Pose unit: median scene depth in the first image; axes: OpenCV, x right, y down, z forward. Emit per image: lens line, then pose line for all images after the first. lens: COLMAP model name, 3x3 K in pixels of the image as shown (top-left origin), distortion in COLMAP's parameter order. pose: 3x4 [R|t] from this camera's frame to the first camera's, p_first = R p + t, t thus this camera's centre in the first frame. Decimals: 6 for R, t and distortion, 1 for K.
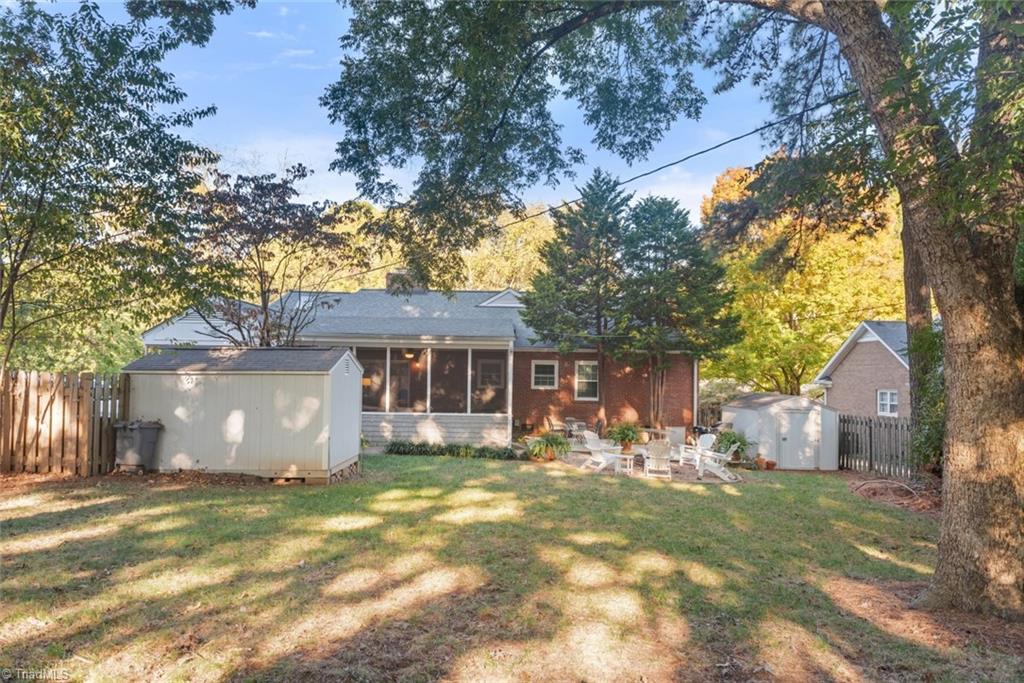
lens RADIAL K [[671.9, 0, 522.1], [0, 671.9, 372.9], [0, 0, 1]] dist [0.053478, -0.001871]
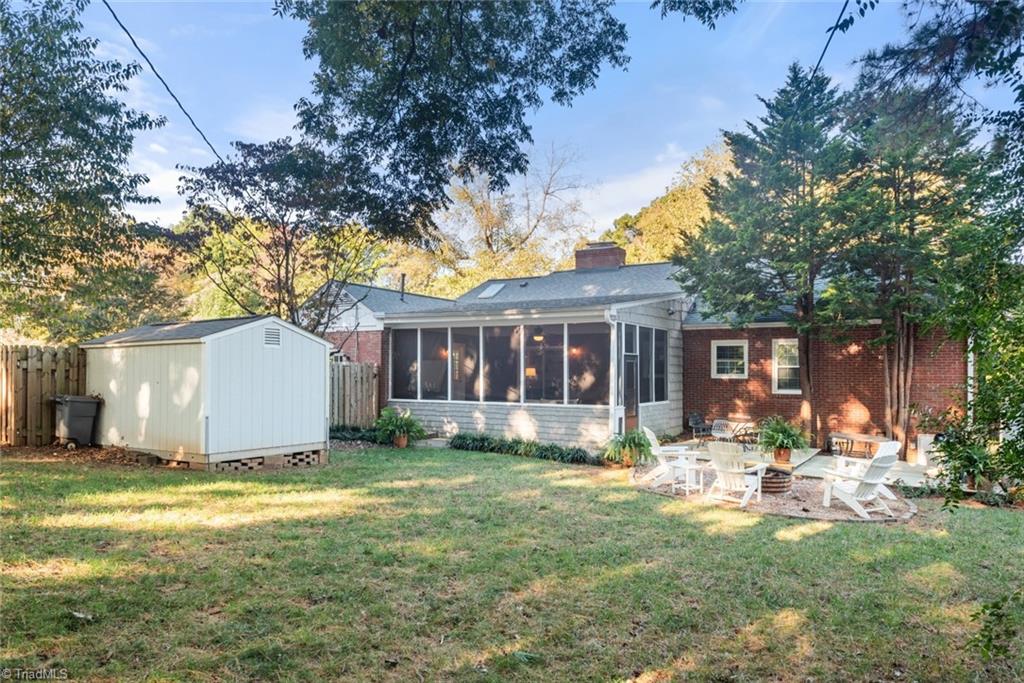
lens RADIAL K [[671.9, 0, 522.1], [0, 671.9, 372.9], [0, 0, 1]] dist [0.053478, -0.001871]
pose [[0.842886, -0.012878, -0.537937, 0.305762], [0.005799, 0.999873, -0.014851, 0.034889], [0.538060, 0.009399, 0.842854, 0.301559]]
